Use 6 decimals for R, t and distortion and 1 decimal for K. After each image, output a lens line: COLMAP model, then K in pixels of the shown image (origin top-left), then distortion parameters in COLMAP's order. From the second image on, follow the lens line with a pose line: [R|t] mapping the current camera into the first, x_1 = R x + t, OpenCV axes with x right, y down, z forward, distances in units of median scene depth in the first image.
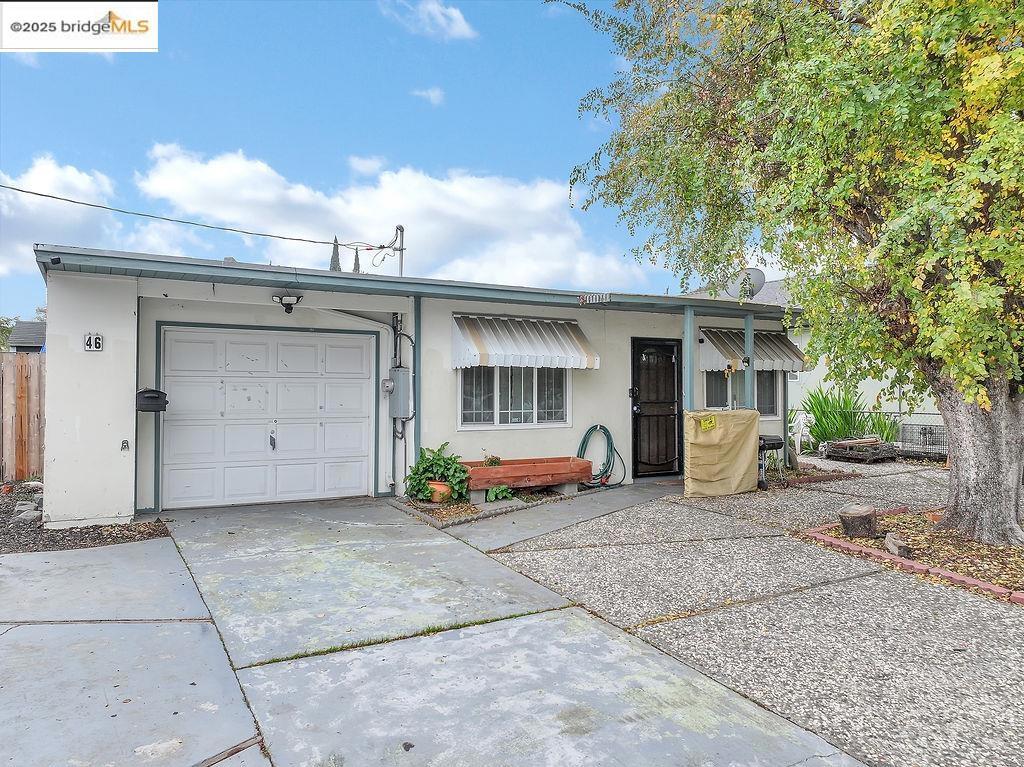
lens RADIAL K [[739.3, 0, 516.6], [0, 739.3, 380.3], [0, 0, 1]] dist [-0.000620, 0.010193]
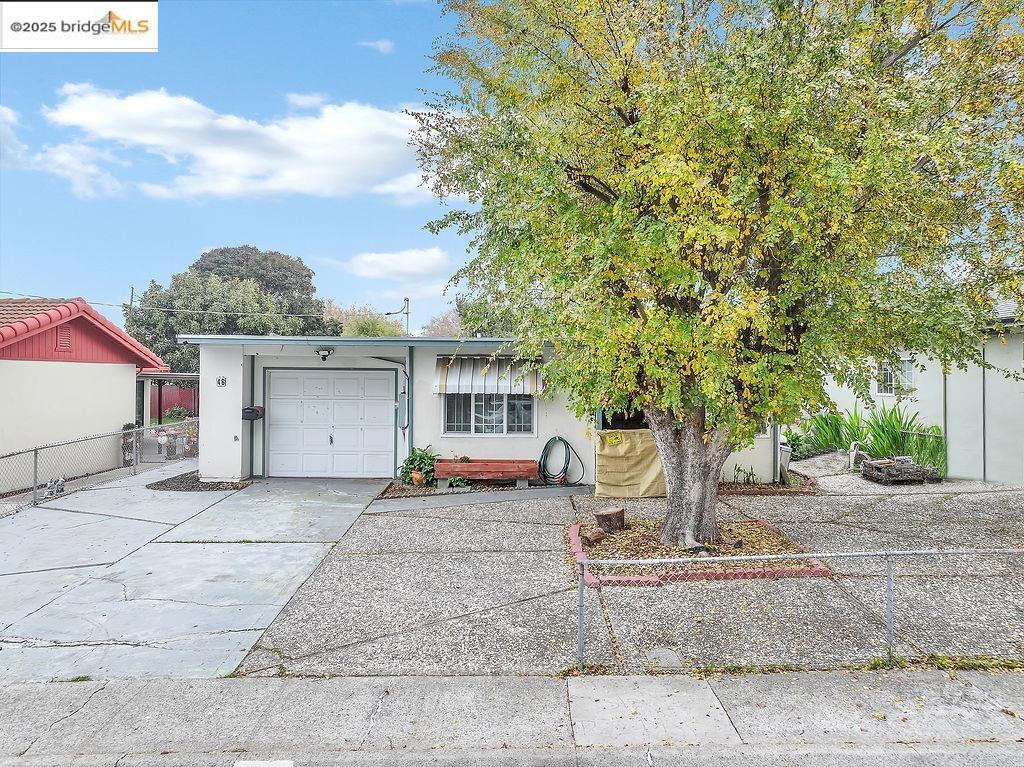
lens RADIAL K [[739.3, 0, 516.6], [0, 739.3, 380.3], [0, 0, 1]] dist [-0.000620, 0.010193]
pose [[0.864962, 0.001571, -0.501834, 0.783057], [0.001501, 0.999983, 0.005717, -0.051162], [0.501834, -0.005698, 0.864945, -0.172720]]
